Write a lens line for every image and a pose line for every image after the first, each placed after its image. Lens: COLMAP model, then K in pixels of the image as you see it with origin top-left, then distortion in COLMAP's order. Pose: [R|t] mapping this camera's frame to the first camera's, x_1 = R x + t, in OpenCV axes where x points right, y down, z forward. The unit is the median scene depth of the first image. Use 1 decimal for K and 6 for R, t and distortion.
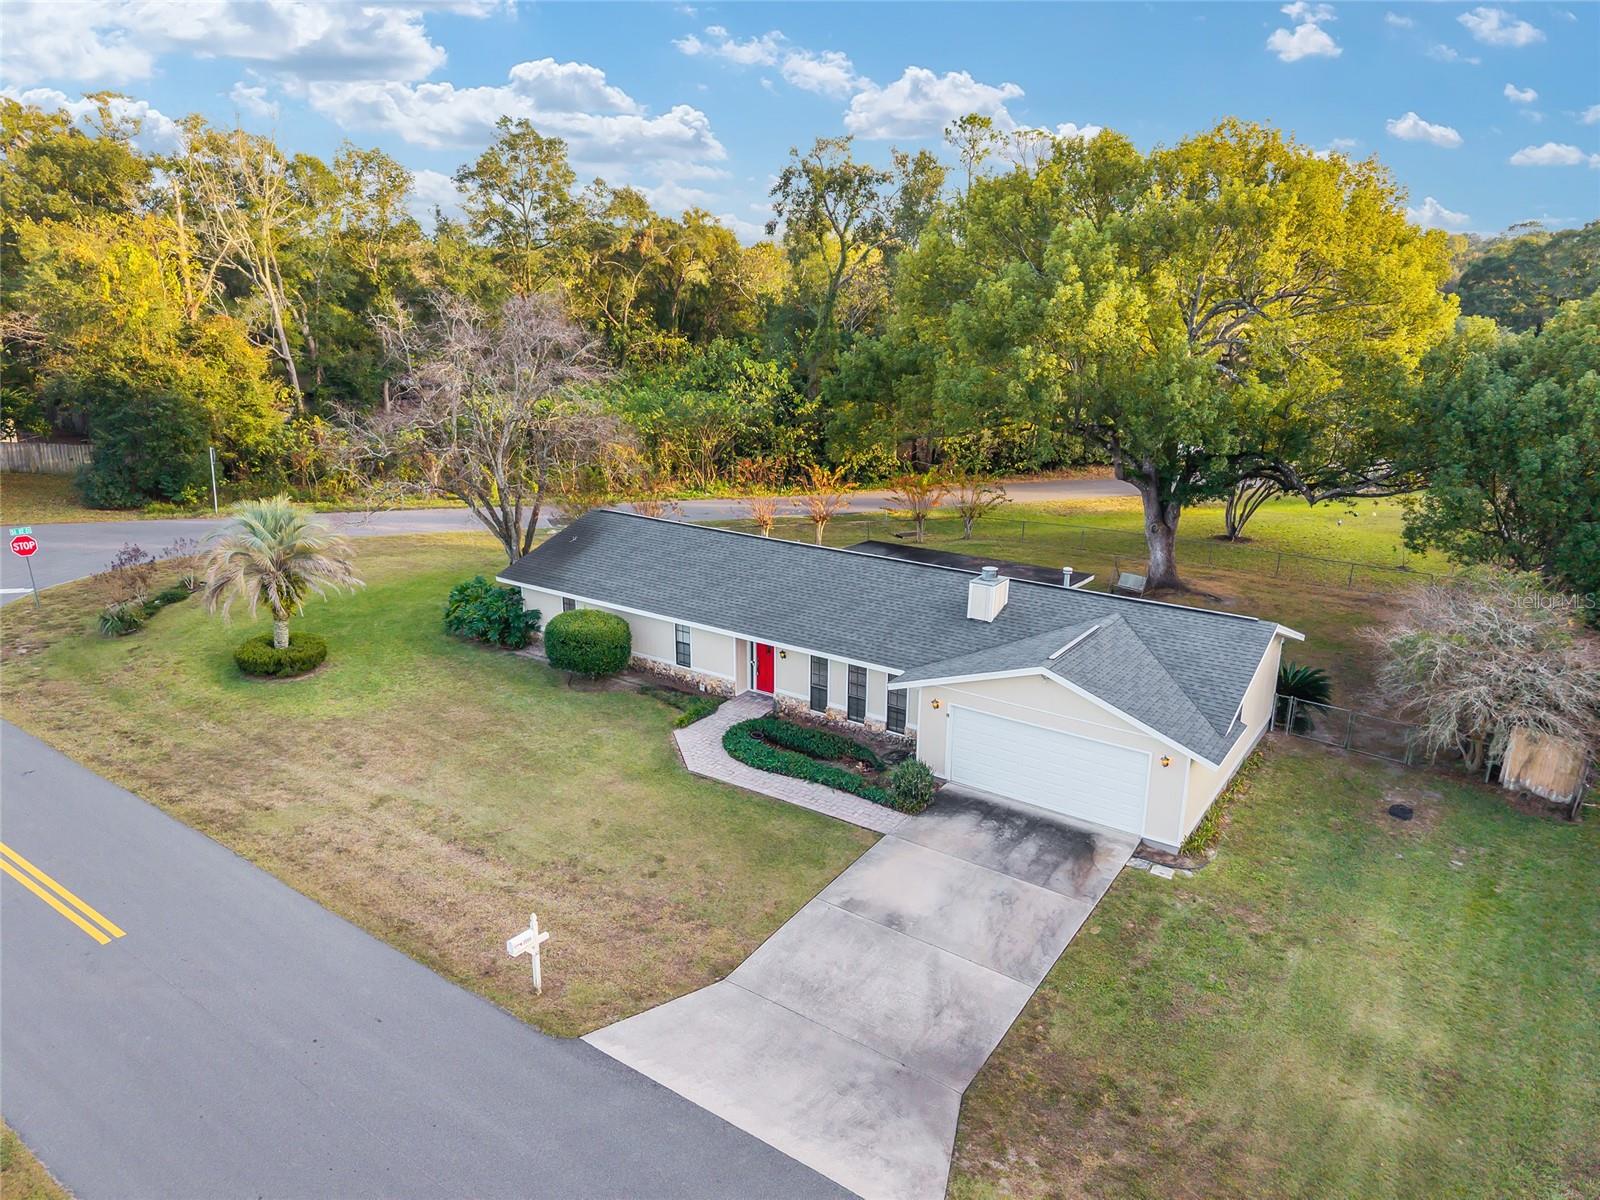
lens RADIAL K [[1102.5, 0, 793.0], [0, 1102.5, 597.7], [0, 0, 1]] dist [0.025124, -0.038040]
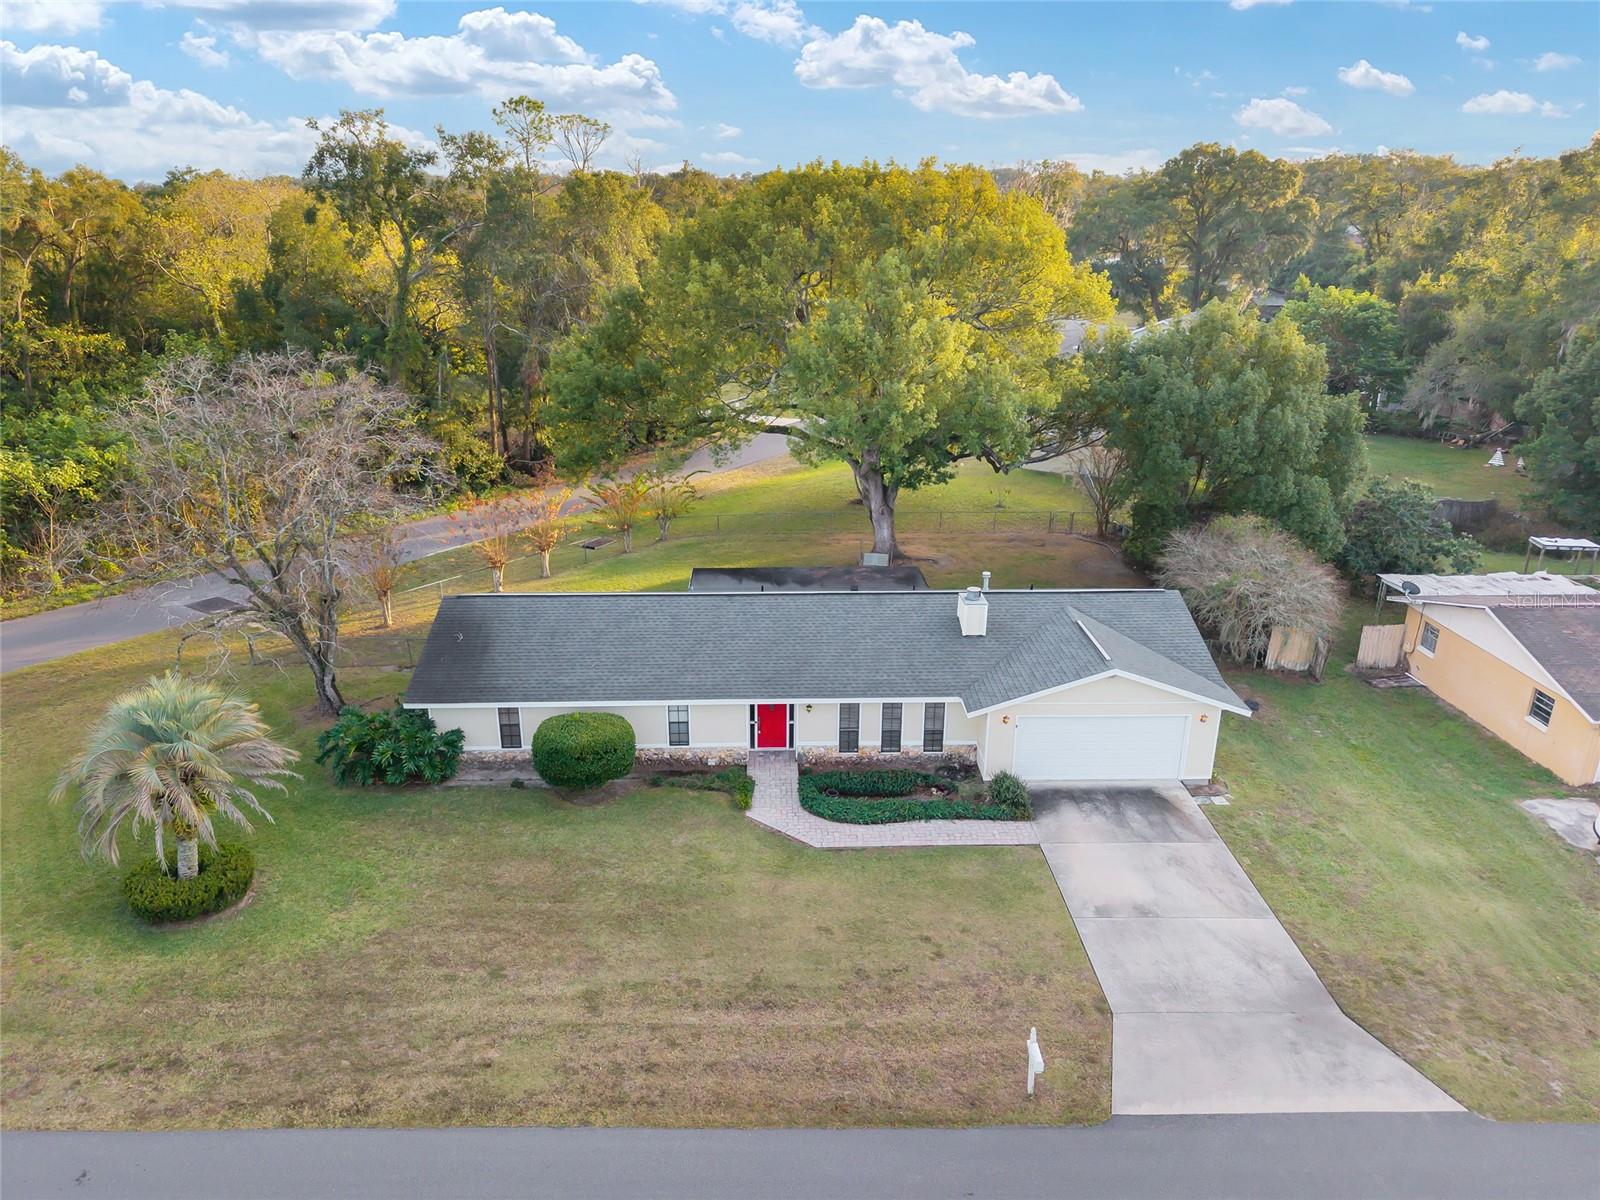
lens RADIAL K [[1102.5, 0, 759.7], [0, 1102.5, 611.8], [0, 0, 1]] dist [0.025124, -0.038040]
pose [[0.797534, -0.213241, 0.564330, -0.669558], [0.169528, 0.976969, 0.129580, -0.196426], [-0.578965, -0.007675, 0.815317, 0.213620]]
